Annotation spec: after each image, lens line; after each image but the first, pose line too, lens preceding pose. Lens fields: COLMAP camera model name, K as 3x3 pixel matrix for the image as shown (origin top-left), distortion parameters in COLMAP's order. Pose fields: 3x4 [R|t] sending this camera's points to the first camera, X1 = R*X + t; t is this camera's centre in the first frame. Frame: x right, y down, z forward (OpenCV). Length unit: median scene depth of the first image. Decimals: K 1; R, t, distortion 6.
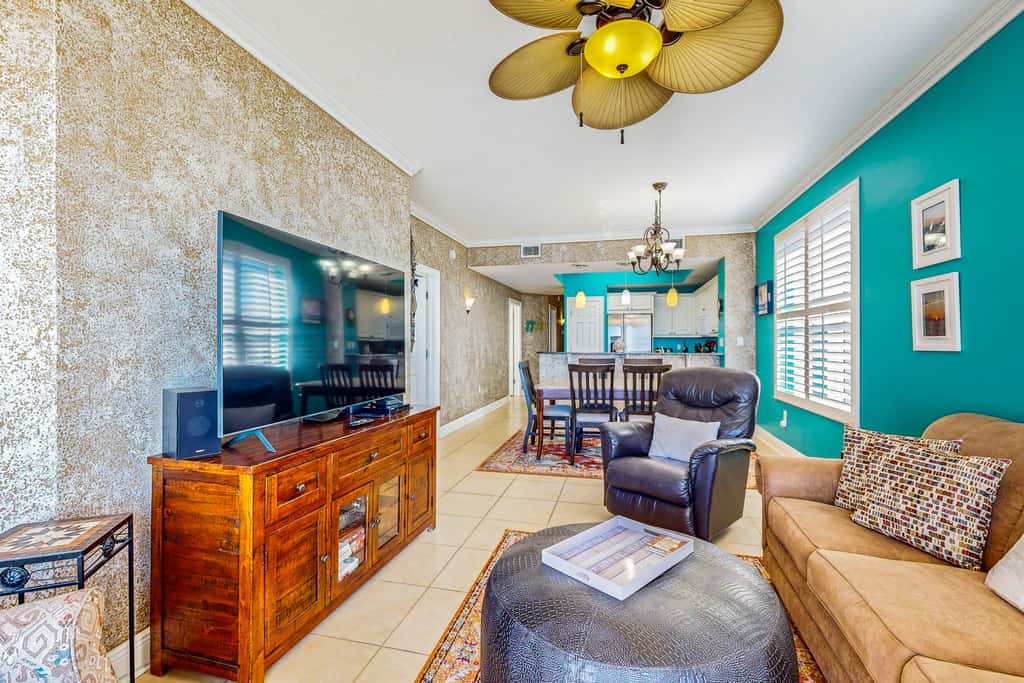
lens RADIAL K [[452.4, 0, 518.1], [0, 452.4, 338.7], [0, 0, 1]] dist [-0.001346, 0.000136]
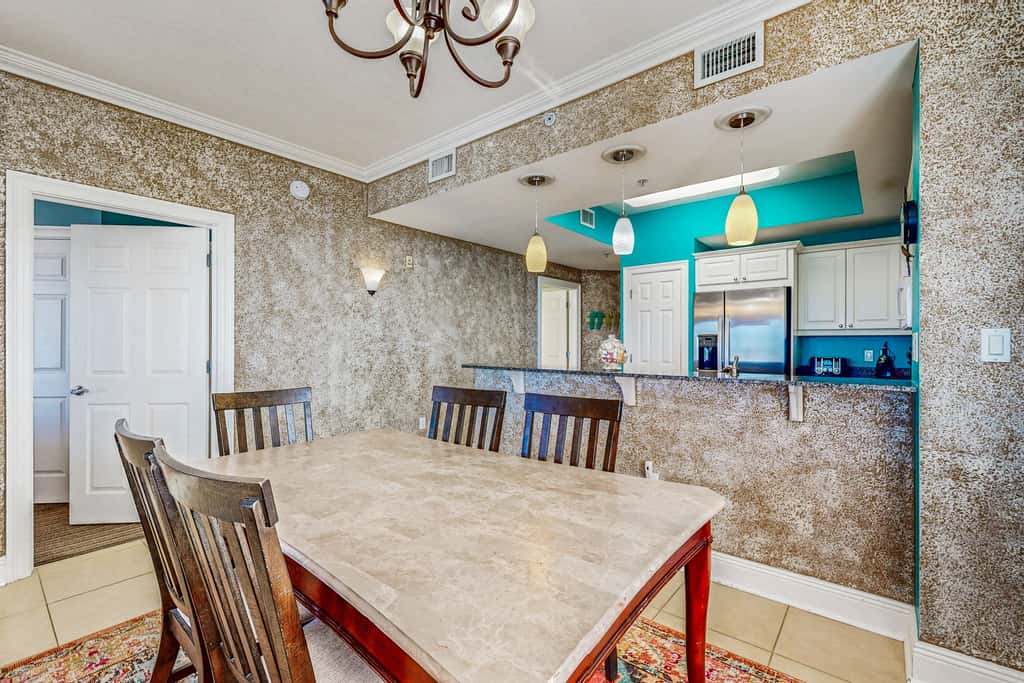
lens RADIAL K [[452.4, 0, 506.0], [0, 452.4, 339.4], [0, 0, 1]] dist [-0.001346, 0.000136]
pose [[0.896824, -0.001835, -0.442384, 0.252135], [0.000461, 0.999995, -0.003213, 0.002308], [0.442387, 0.002677, 0.896820, 0.459144]]
